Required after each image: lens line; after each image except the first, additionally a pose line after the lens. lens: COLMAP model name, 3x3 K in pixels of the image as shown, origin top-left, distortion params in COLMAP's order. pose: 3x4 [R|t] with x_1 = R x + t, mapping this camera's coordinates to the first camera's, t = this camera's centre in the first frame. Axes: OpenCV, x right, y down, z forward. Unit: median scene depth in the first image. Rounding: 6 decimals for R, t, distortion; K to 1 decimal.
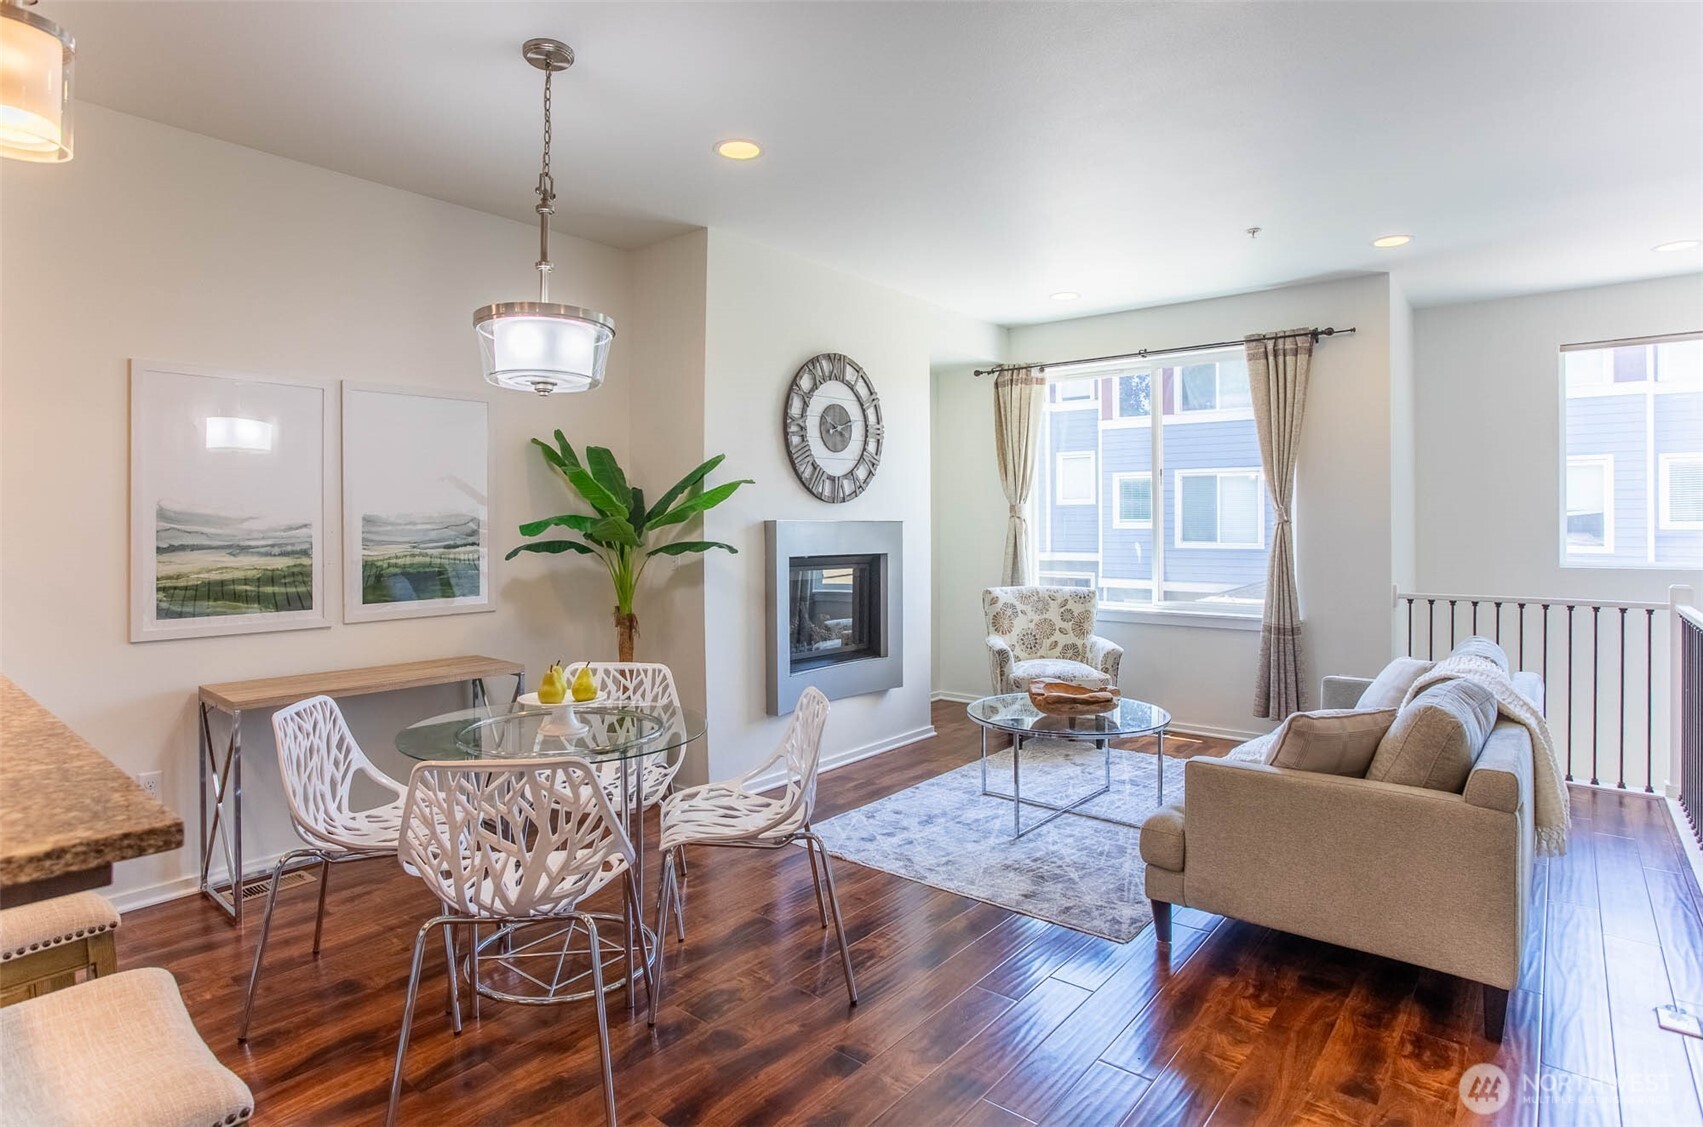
lens RADIAL K [[861.4, 0, 836.9], [0, 861.4, 519.8], [0, 0, 1]] dist [-0.035178, 0.002679]
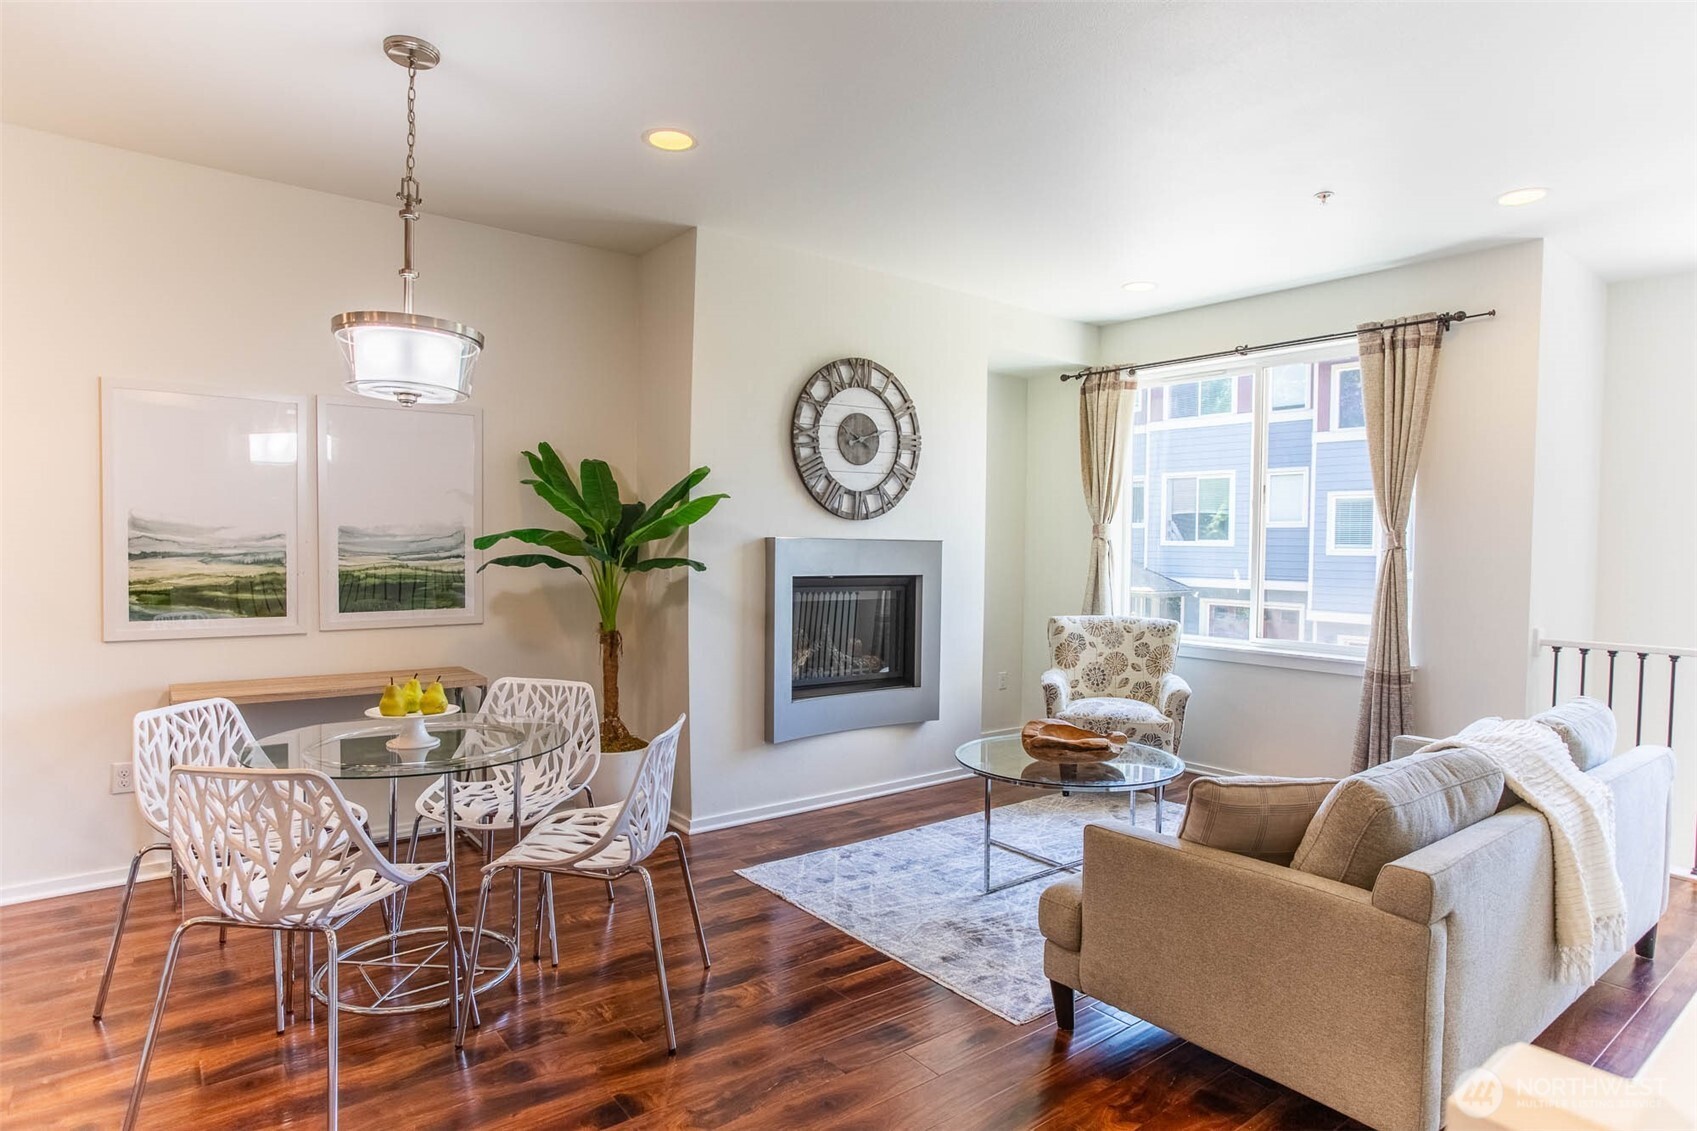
lens RADIAL K [[901.0, 0, 858.6], [0, 901.0, 566.9], [0, 0, 1]] dist [-0.029487, 0.007844]
pose [[0.980845, 0.020079, -0.193751, 0.272931], [-0.014137, 0.999388, 0.032003, 0.000018], [0.194275, -0.028651, 0.980529, 0.063489]]
